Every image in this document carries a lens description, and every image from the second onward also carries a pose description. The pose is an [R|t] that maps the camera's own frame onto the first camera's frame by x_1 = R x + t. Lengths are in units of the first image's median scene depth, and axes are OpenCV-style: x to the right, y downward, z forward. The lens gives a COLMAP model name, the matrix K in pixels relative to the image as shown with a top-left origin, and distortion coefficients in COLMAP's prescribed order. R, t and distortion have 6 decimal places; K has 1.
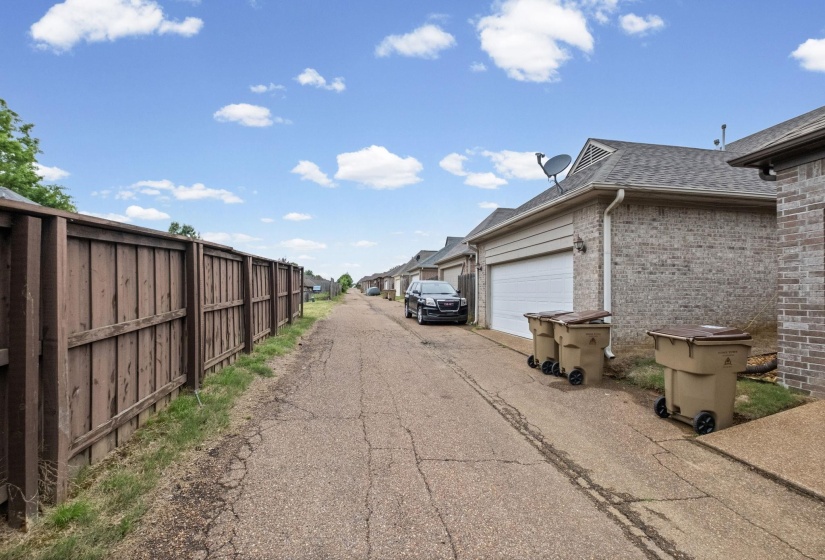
lens RADIAL K [[367.9, 0, 414.9], [0, 367.9, 286.2], [0, 0, 1]] dist [0.002758, -0.004301]
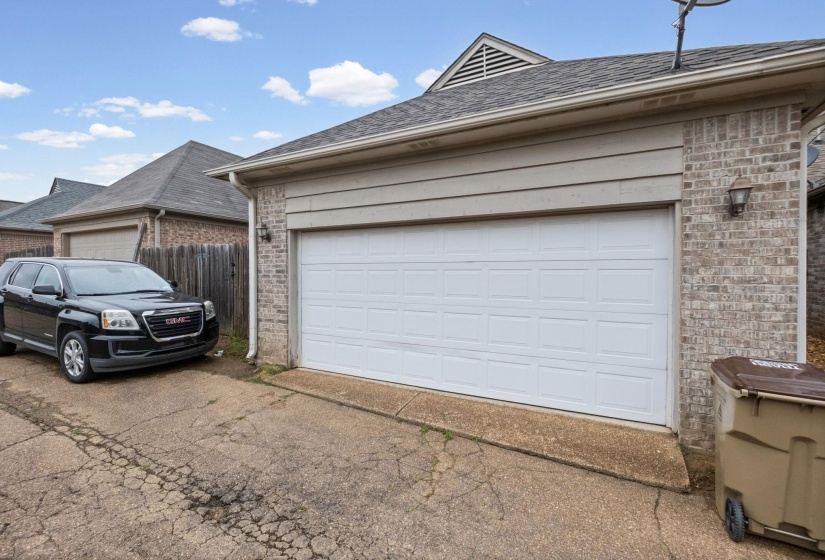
lens RADIAL K [[367.9, 0, 407.2], [0, 367.9, 283.0], [0, 0, 1]] dist [0.002758, -0.004301]
pose [[0.615476, -0.024539, 0.787773, -0.069281], [-0.014768, 0.998981, 0.042656, -0.012727], [-0.788017, -0.037887, 0.614487, 0.556760]]
